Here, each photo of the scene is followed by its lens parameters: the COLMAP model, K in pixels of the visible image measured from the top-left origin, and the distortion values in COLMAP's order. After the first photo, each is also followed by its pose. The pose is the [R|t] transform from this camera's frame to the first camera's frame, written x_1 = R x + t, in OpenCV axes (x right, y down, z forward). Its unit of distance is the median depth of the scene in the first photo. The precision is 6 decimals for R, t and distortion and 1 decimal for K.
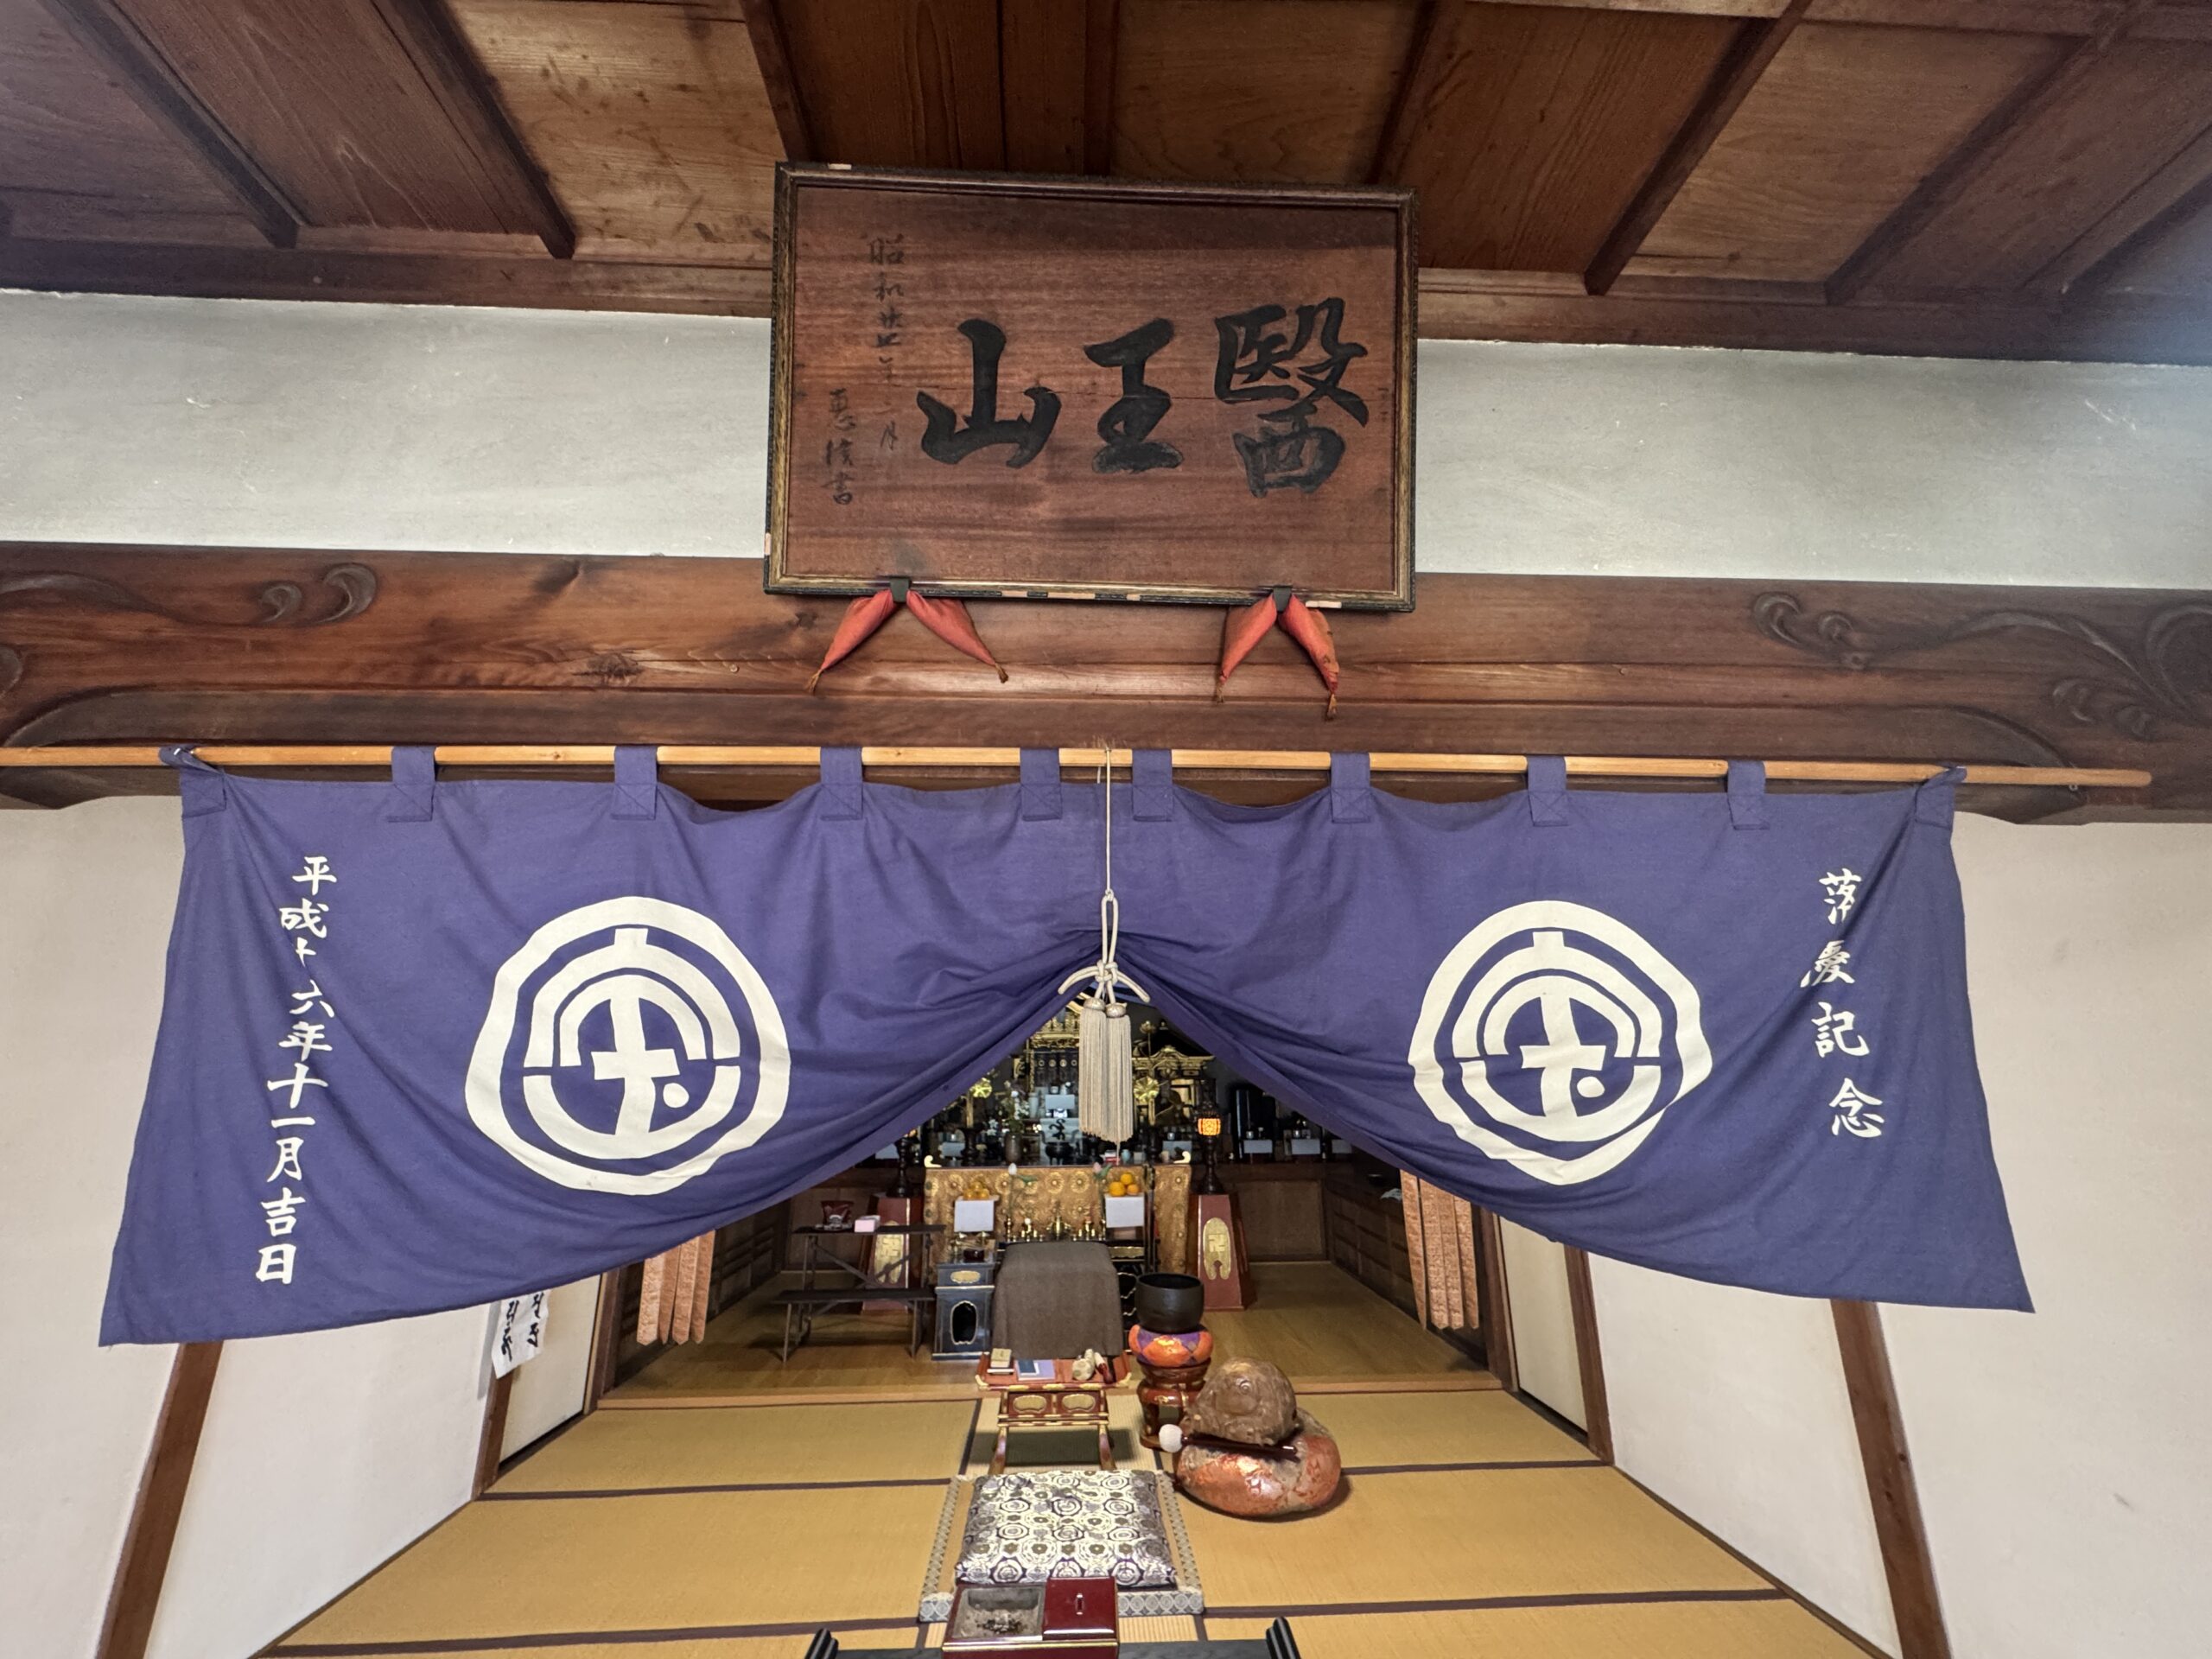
lens RADIAL K [[882.8, 0, 1106.0], [0, 882.8, 829.5], [0, 0, 1]] dist [0.000785, 0.000140]
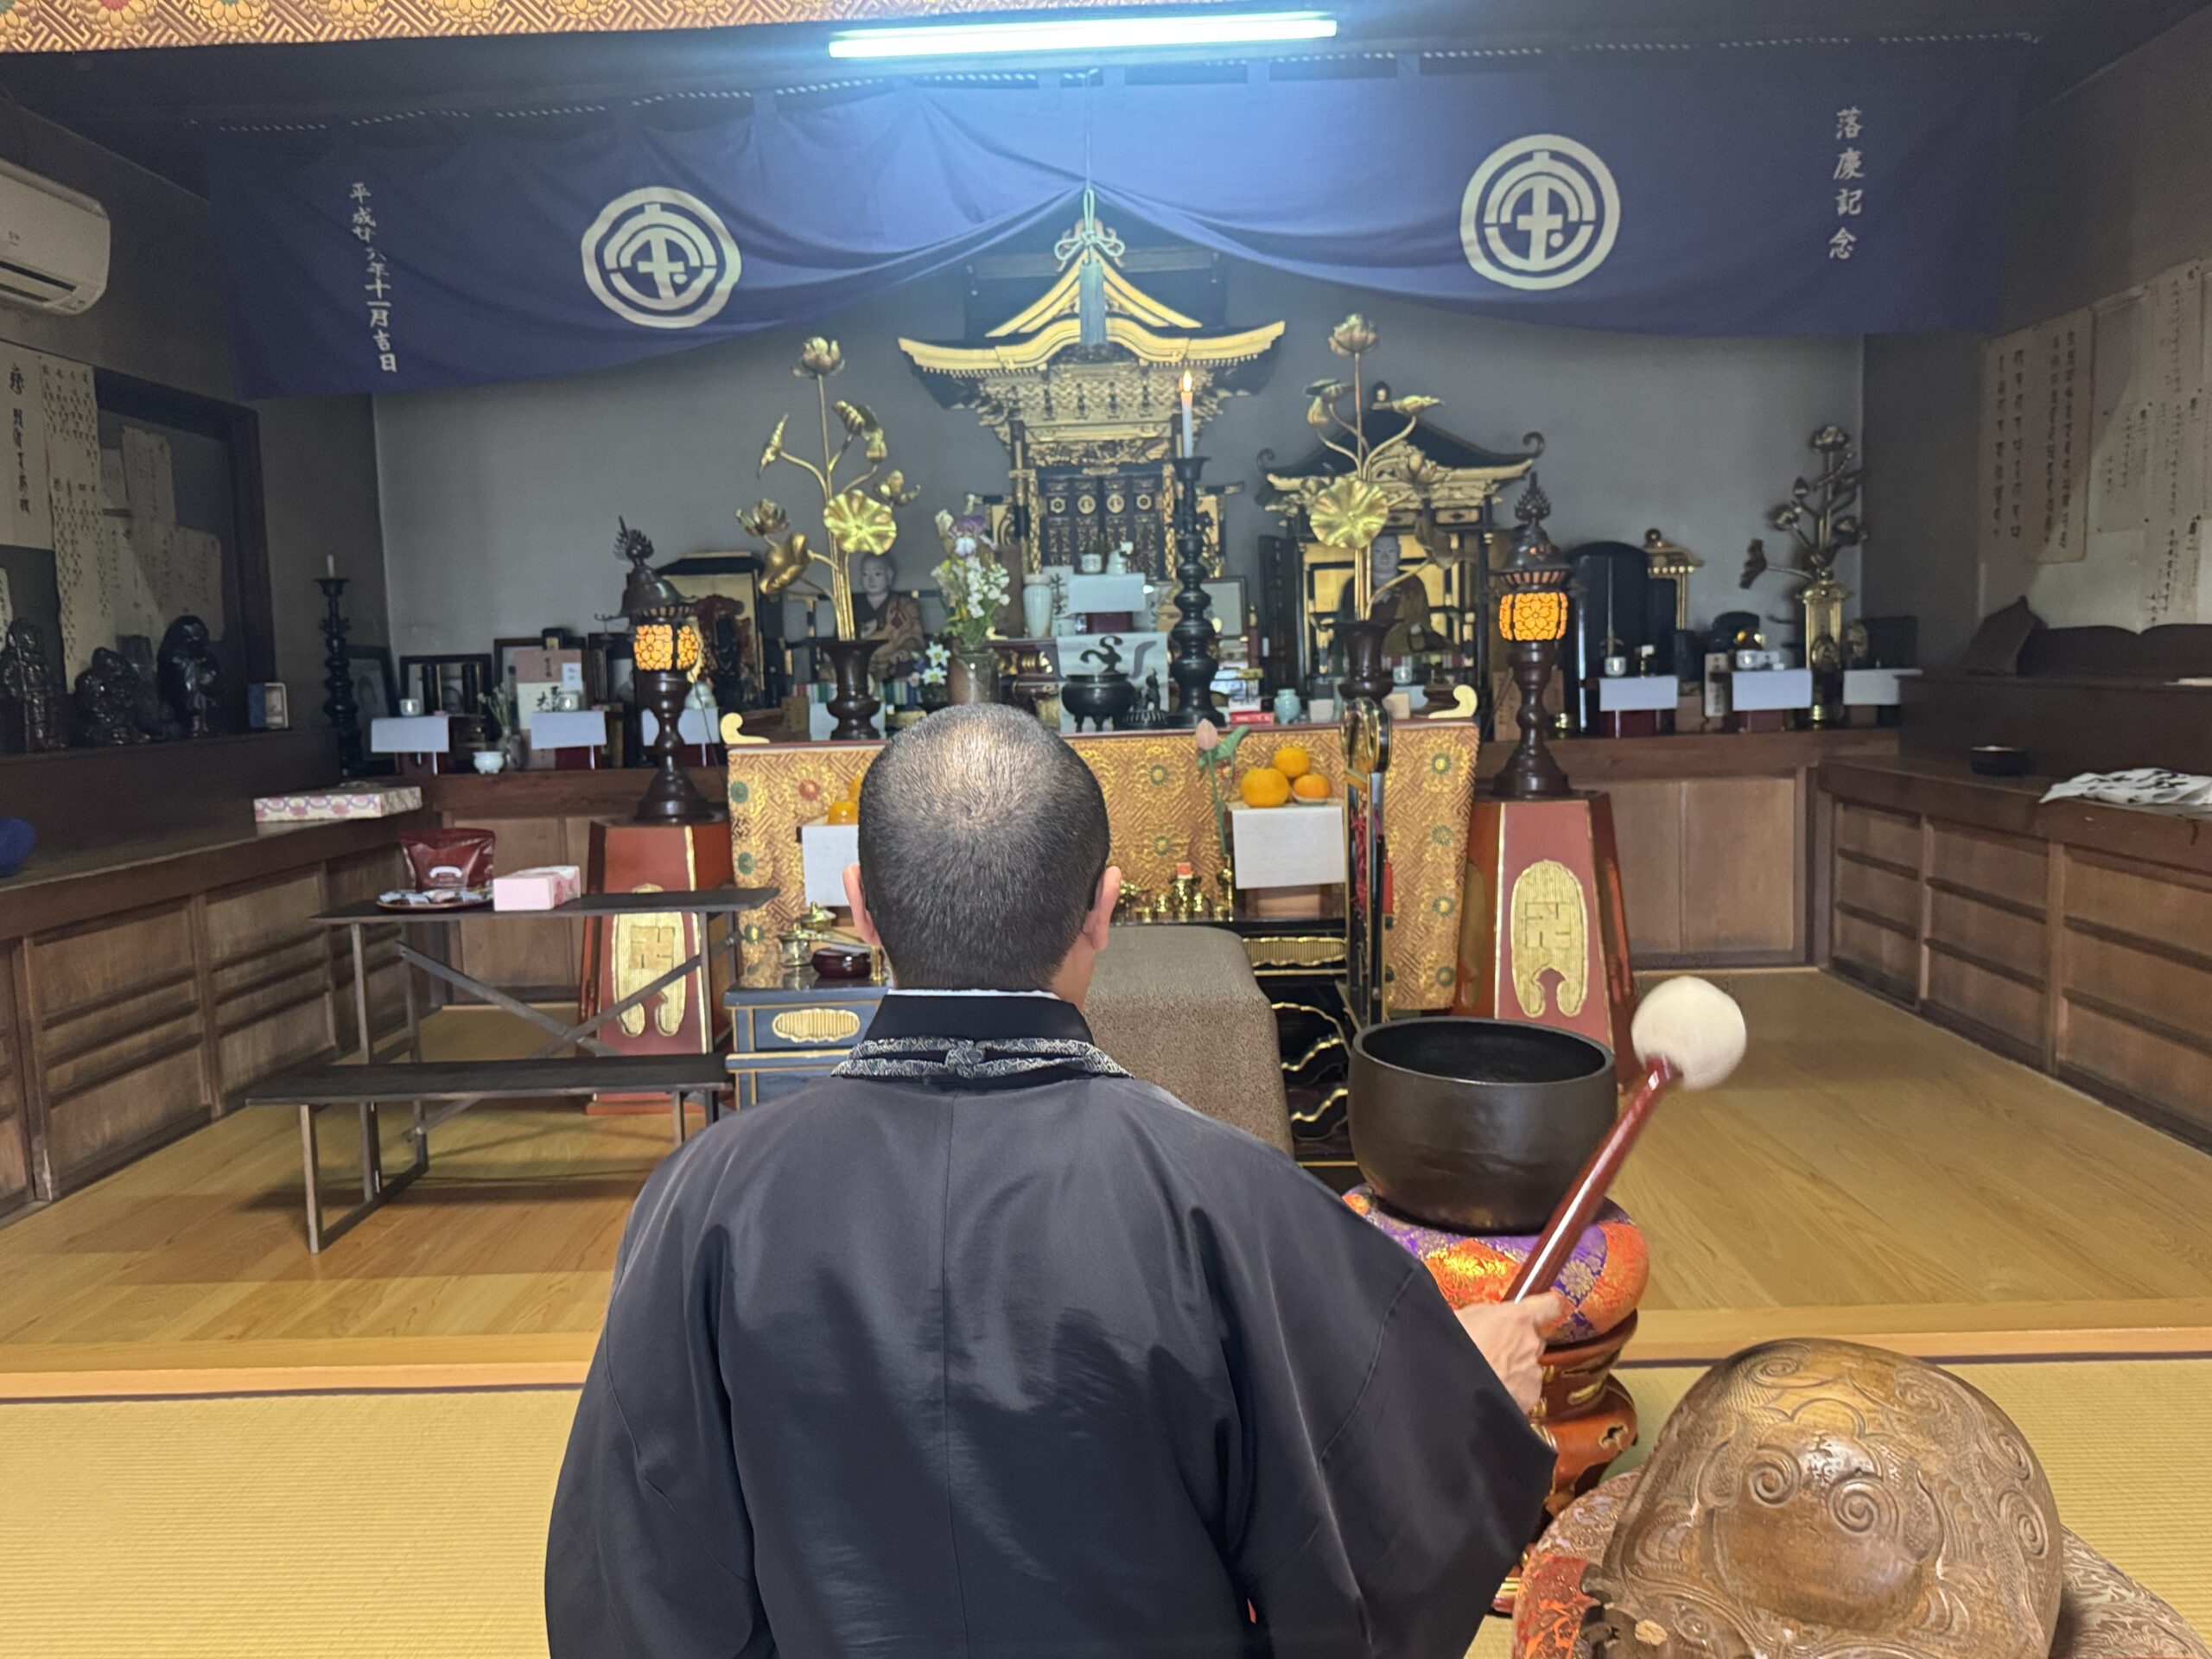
lens RADIAL K [[1677.0, 0, 1106.0], [0, 1677.0, 829.5], [0, 0, 1]] dist [0.066120, 0.000059]
pose [[0.996775, -0.019042, -0.077953, 0.001301], [0.046288, 0.929971, 0.364706, 0.150853], [0.065549, -0.367139, 0.927854, 0.318636]]
